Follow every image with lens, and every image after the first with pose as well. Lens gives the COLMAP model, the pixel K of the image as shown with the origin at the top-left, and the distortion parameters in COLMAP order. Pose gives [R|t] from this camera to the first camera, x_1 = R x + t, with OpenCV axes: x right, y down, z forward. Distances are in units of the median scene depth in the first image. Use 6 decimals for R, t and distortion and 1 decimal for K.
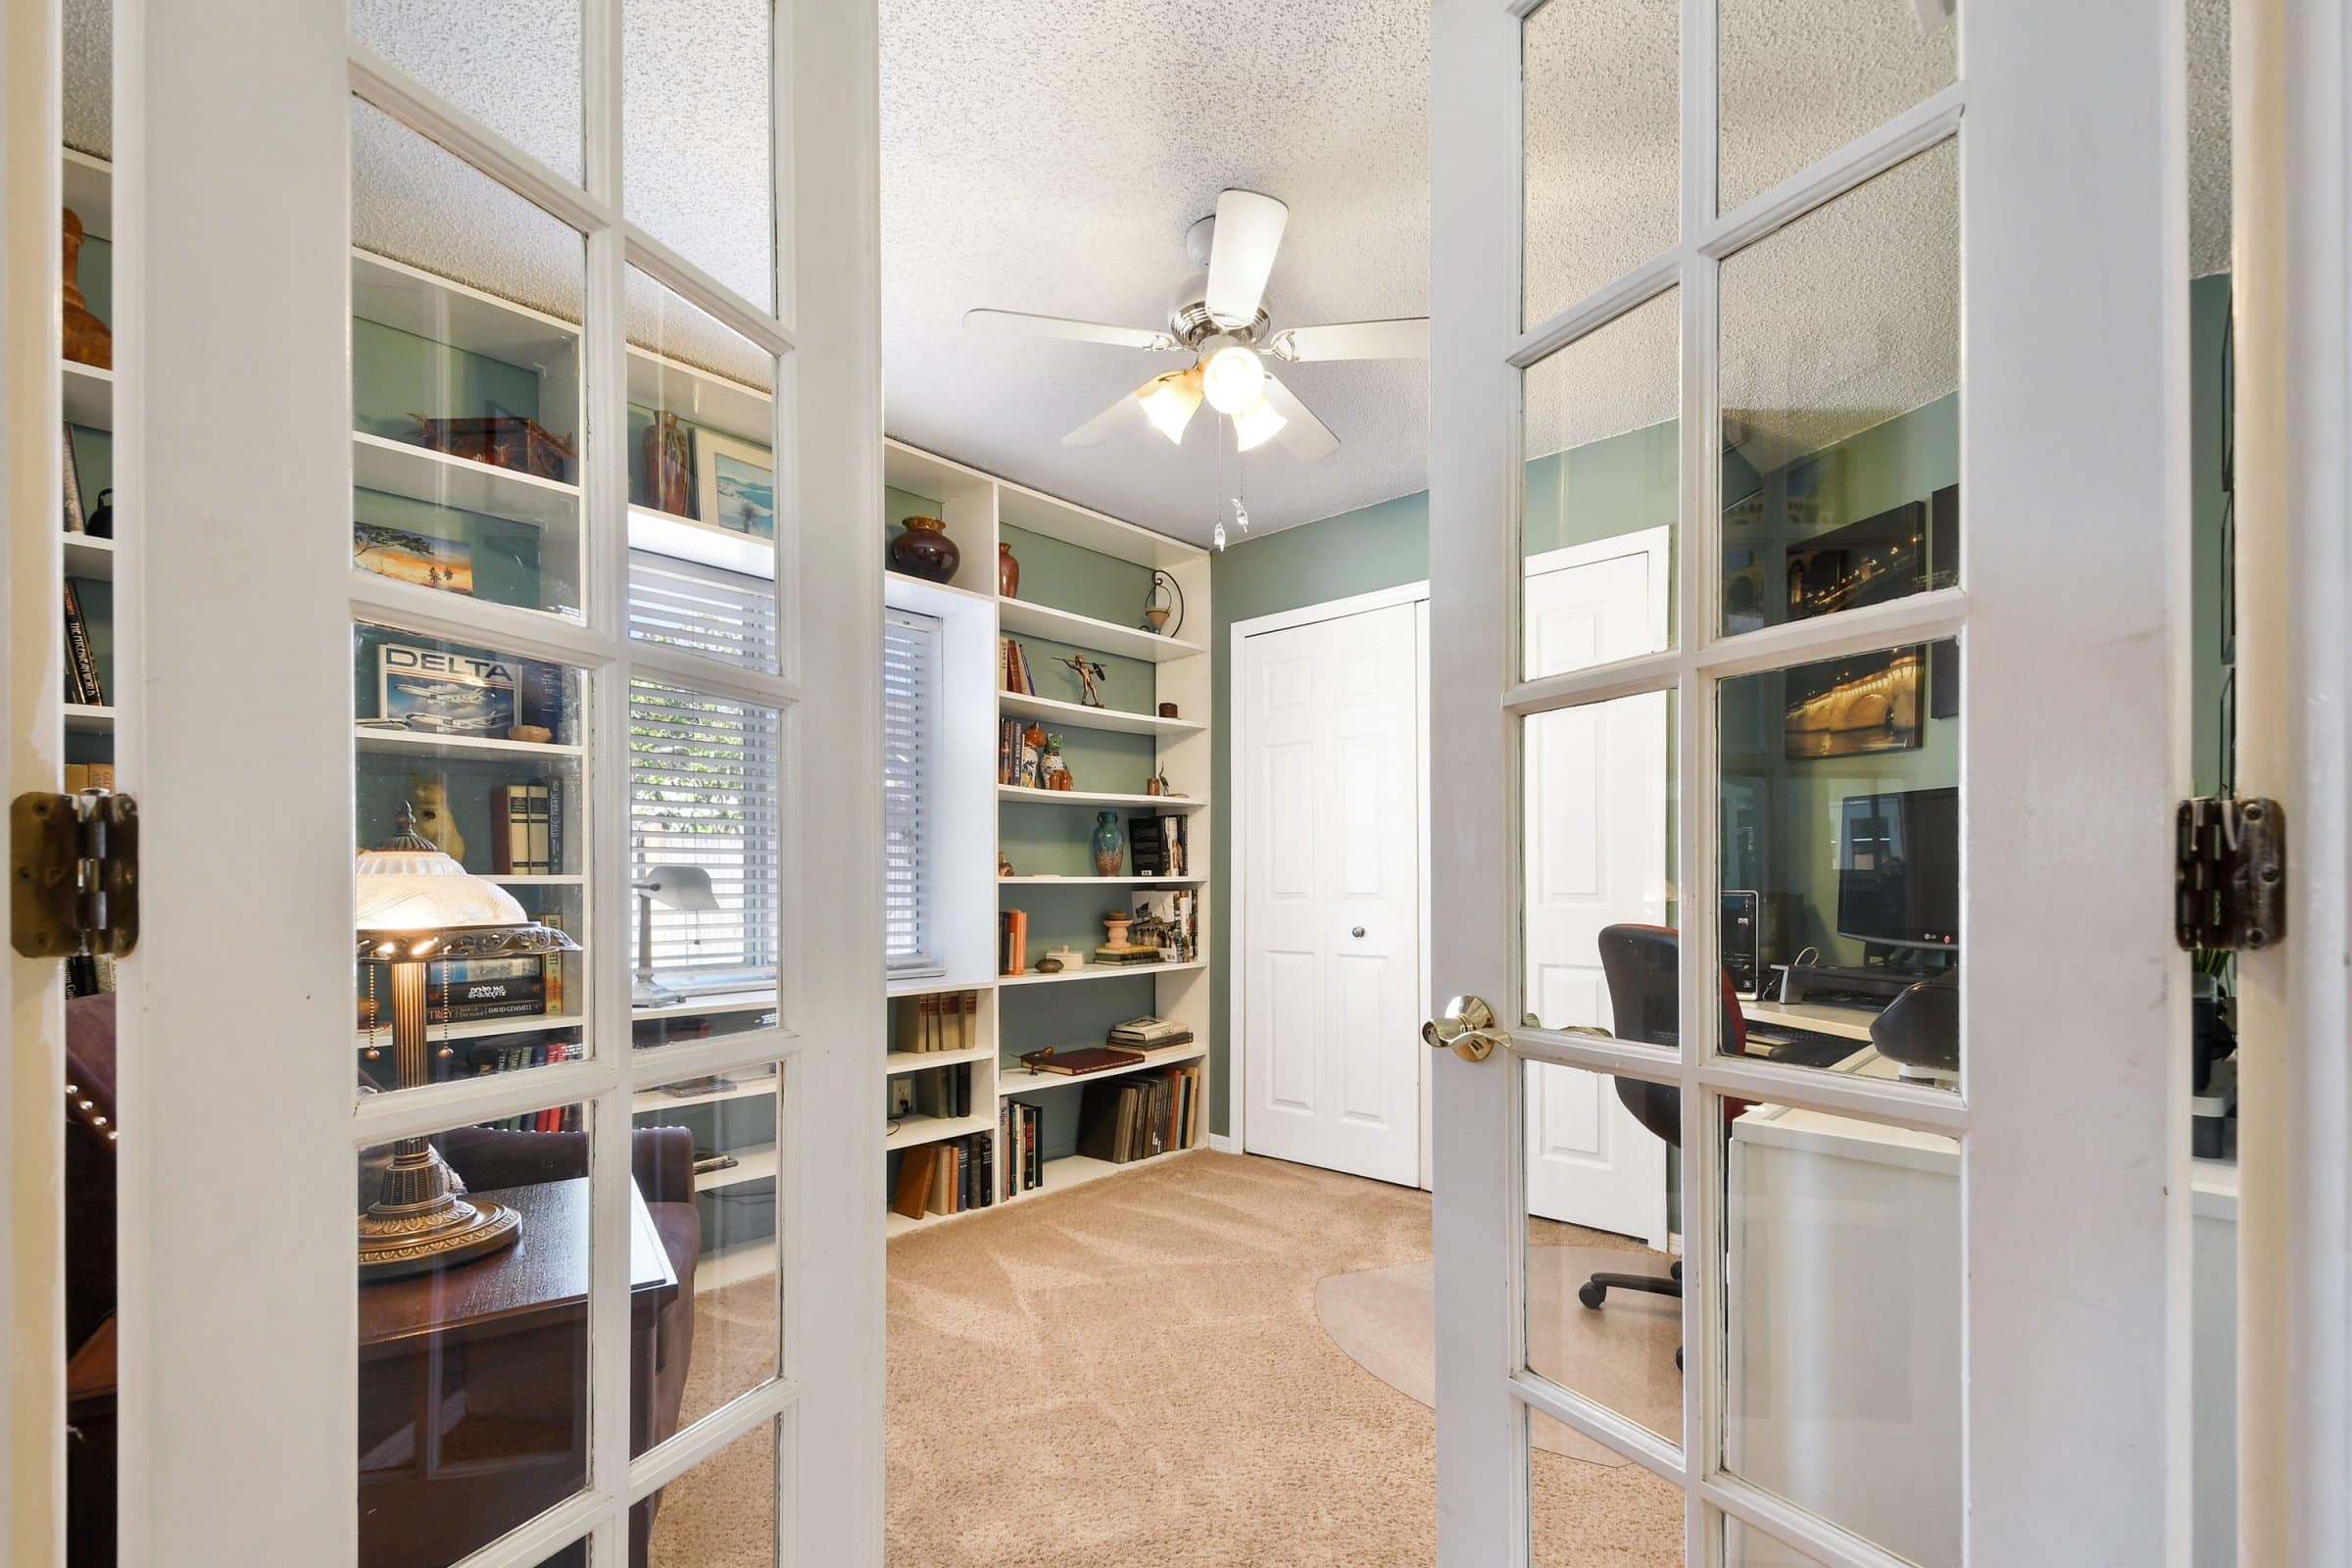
lens RADIAL K [[1050.3, 0, 1175.1], [0, 1050.3, 895.3], [0, 0, 1]] dist [0.010508, -0.007165]
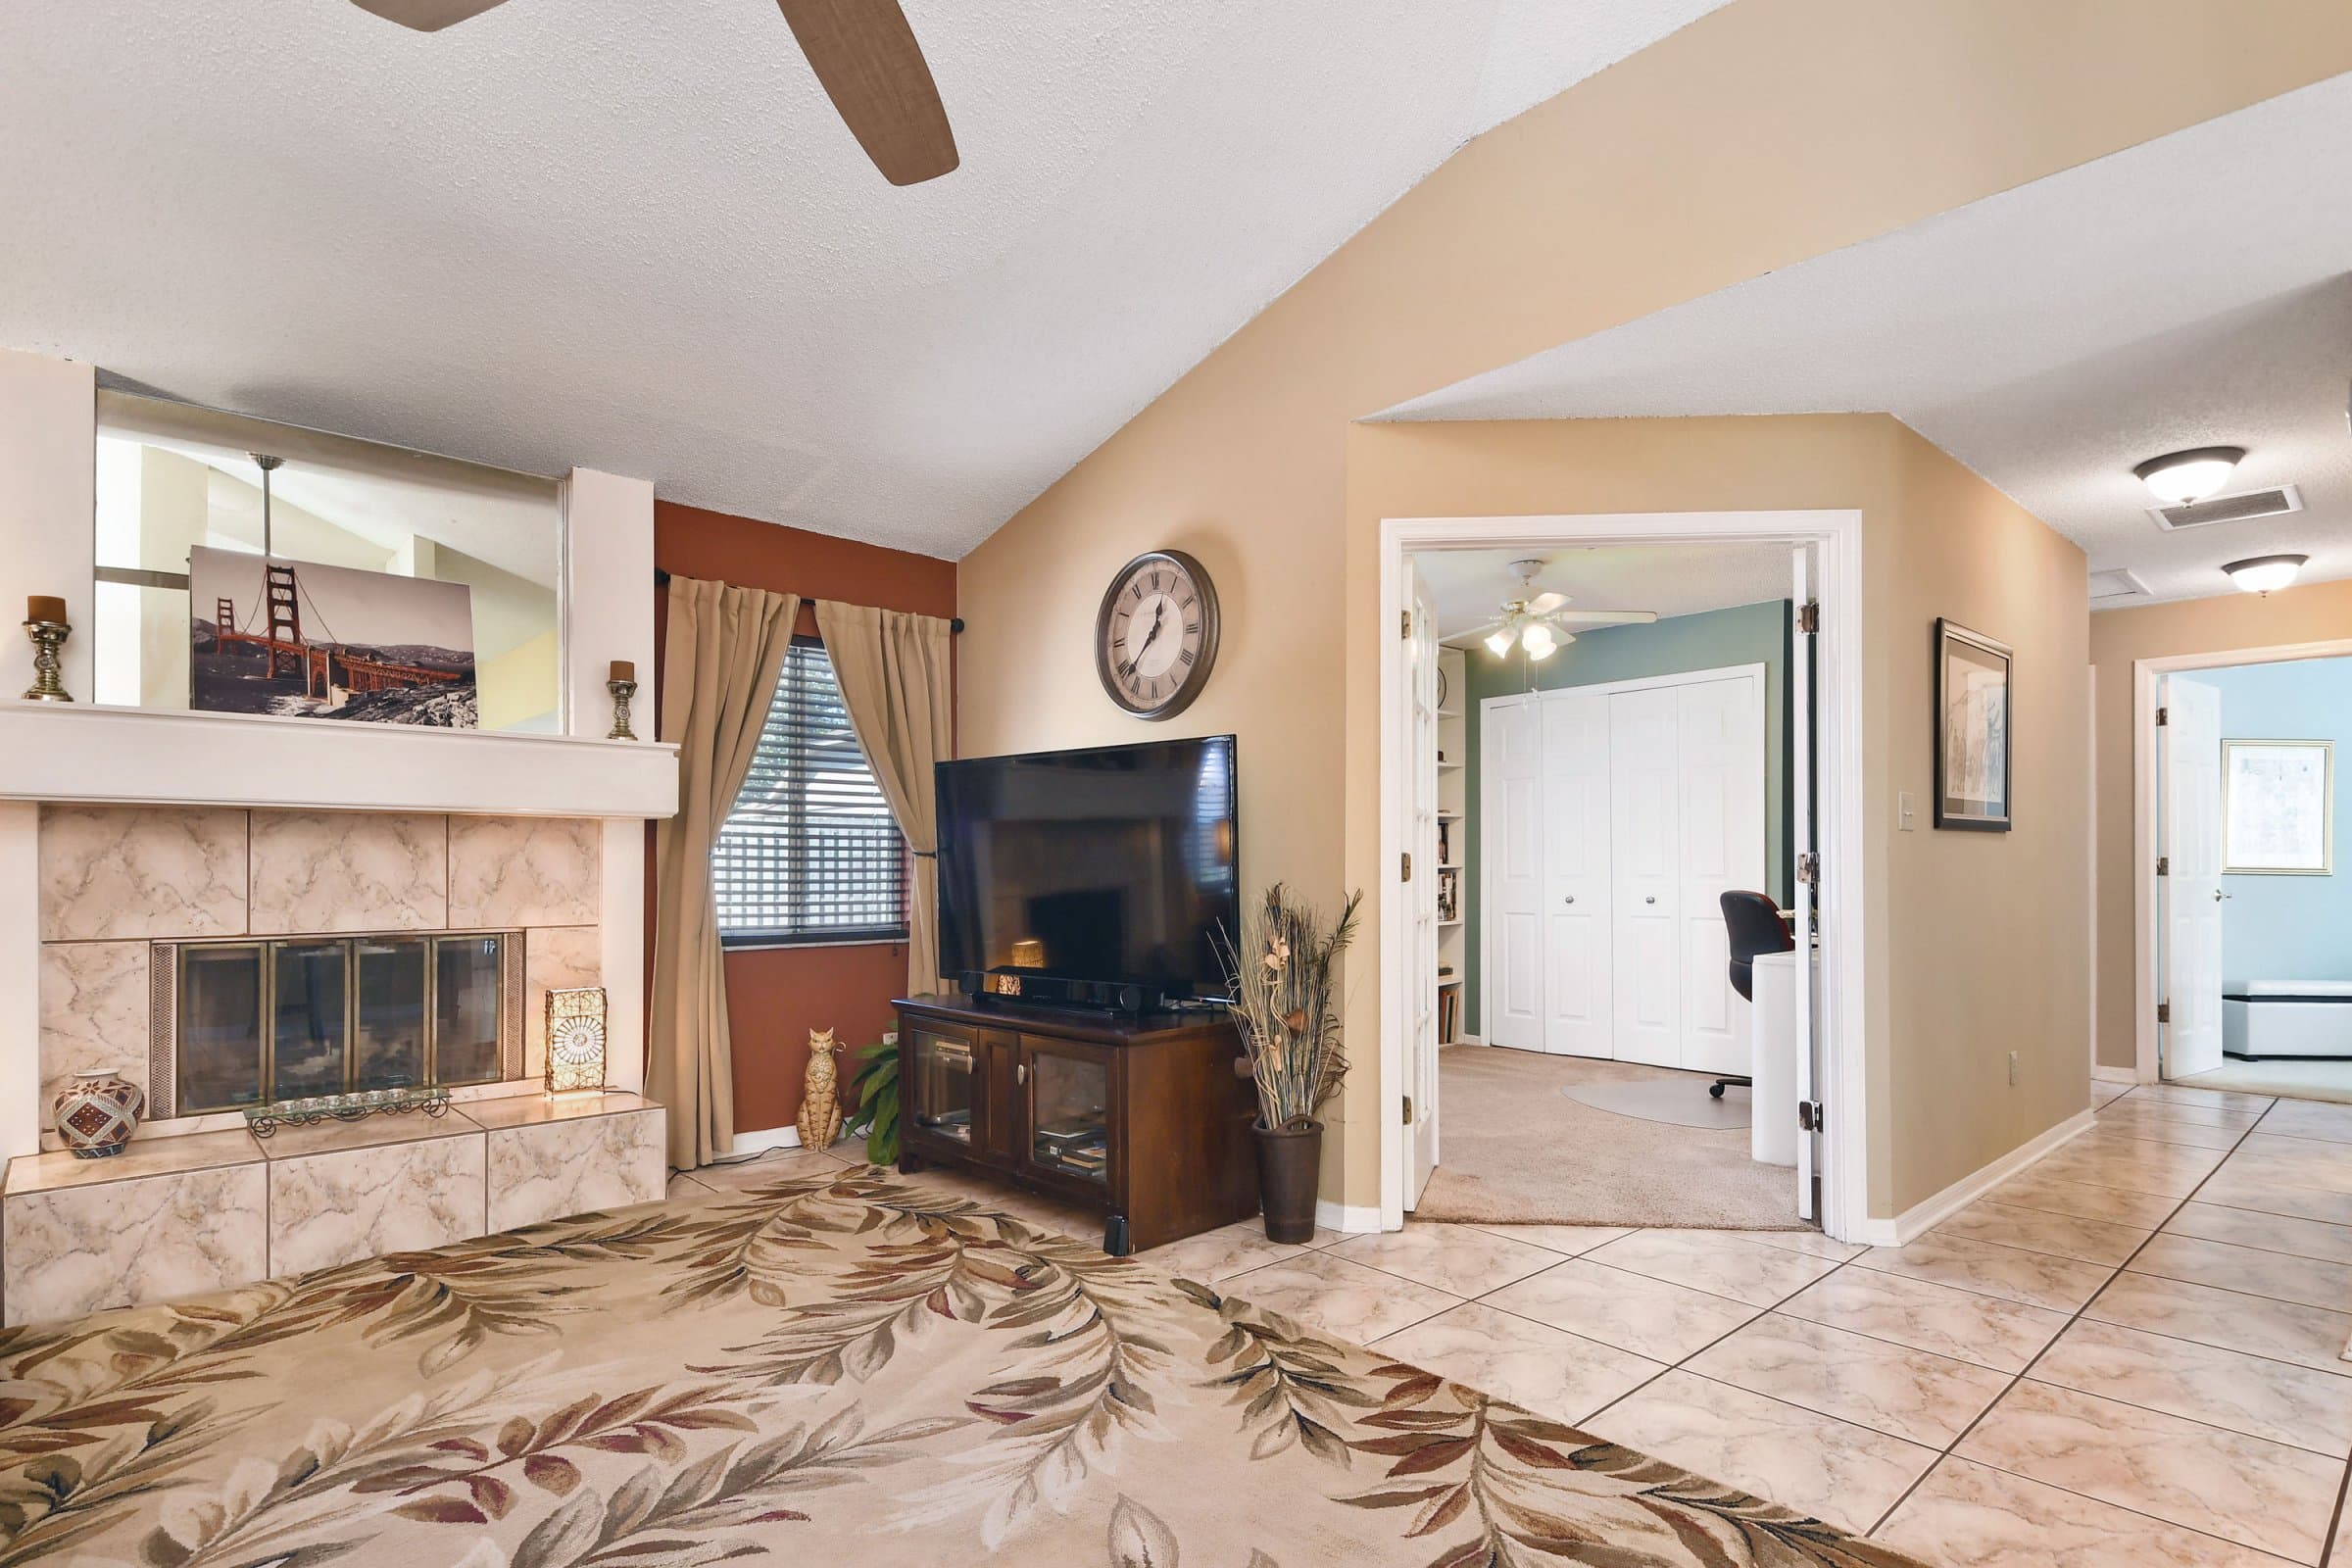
lens RADIAL K [[1204.5, 0, 1162.4], [0, 1204.5, 866.0], [0, 0, 1]] dist [0.024062, -0.001501]
pose [[0.995295, 0.000099, -0.096890, -0.236916], [-0.001423, 0.999907, -0.013591, 0.009156], [0.096880, 0.013665, 0.995202, -0.786654]]
